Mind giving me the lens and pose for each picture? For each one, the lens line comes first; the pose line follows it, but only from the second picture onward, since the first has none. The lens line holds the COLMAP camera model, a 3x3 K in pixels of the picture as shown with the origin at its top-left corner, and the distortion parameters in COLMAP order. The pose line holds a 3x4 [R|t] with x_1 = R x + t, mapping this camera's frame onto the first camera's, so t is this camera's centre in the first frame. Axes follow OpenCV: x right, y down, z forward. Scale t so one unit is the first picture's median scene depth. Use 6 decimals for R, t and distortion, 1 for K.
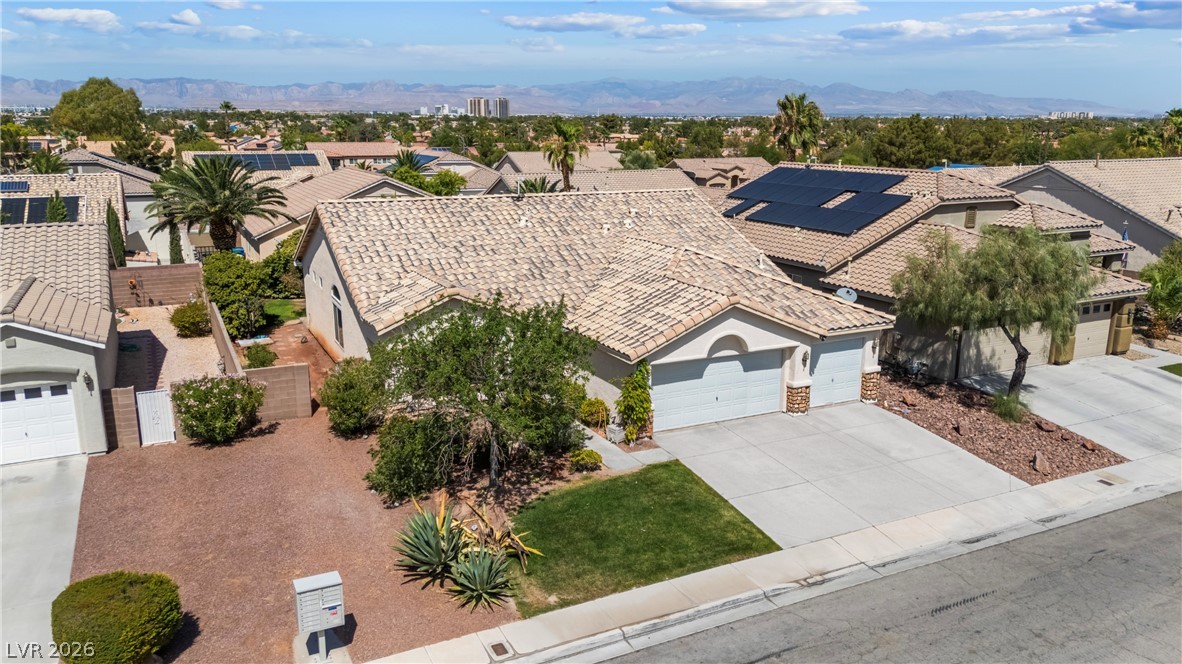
lens RADIAL K [[857.1, 0, 591.0], [0, 857.1, 332.0], [0, 0, 1]] dist [0.049770, -0.005571]
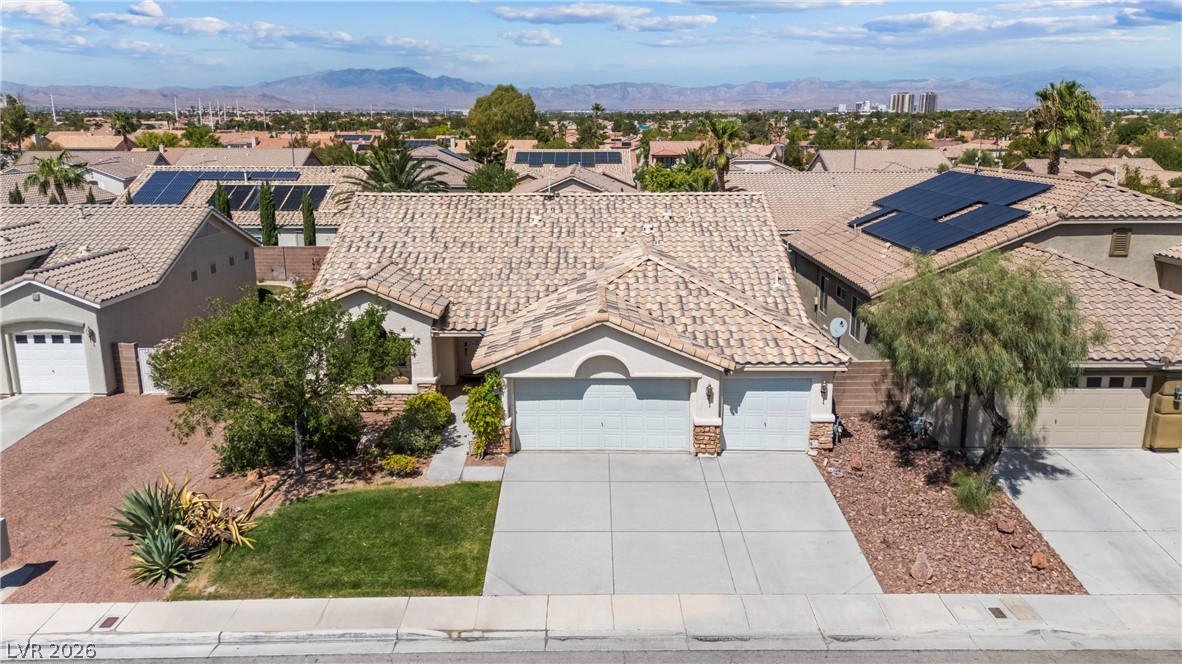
lens RADIAL K [[864.9, 0, 591.0], [0, 864.9, 332.0], [0, 0, 1]] dist [0.068376, -0.063778]
pose [[0.901022, 0.098915, -0.422345, 0.507954], [-0.098864, 0.994856, 0.022085, -0.037981], [0.422357, 0.021856, 0.906166, 0.167107]]
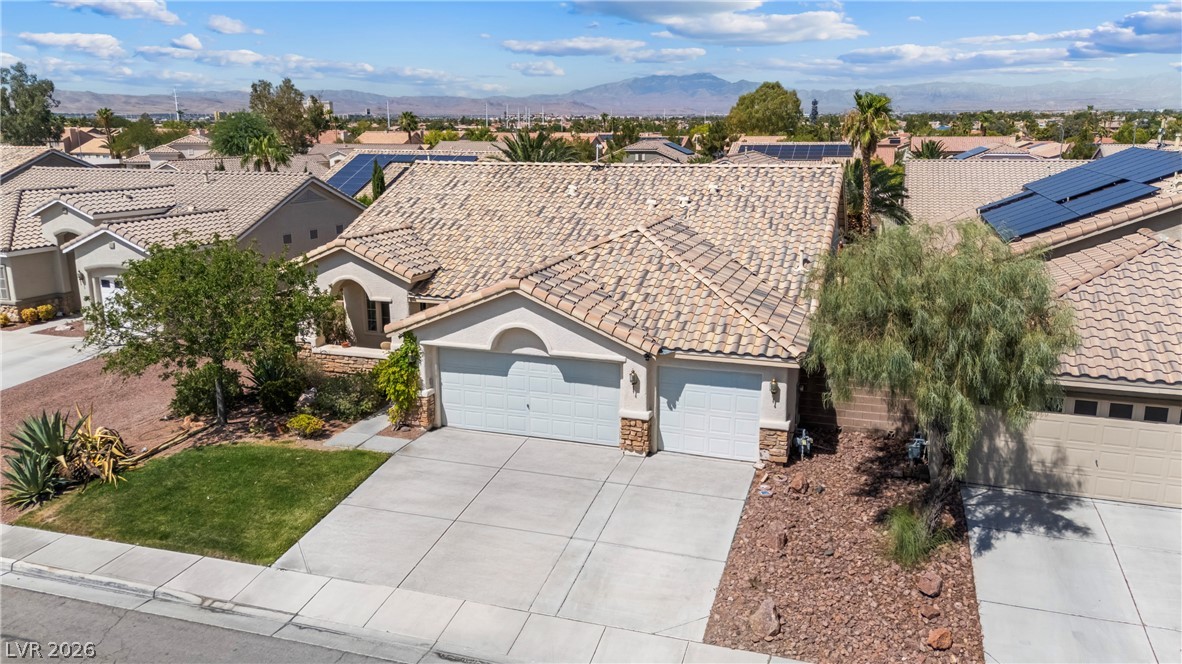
lens RADIAL K [[864.9, 0, 591.0], [0, 864.9, 332.0], [0, 0, 1]] dist [0.068376, -0.063778]
pose [[0.719379, 0.158132, -0.676378, 0.724240], [-0.160215, 0.985260, 0.059945, -0.049496], [0.675888, 0.065243, 0.734111, 0.435493]]
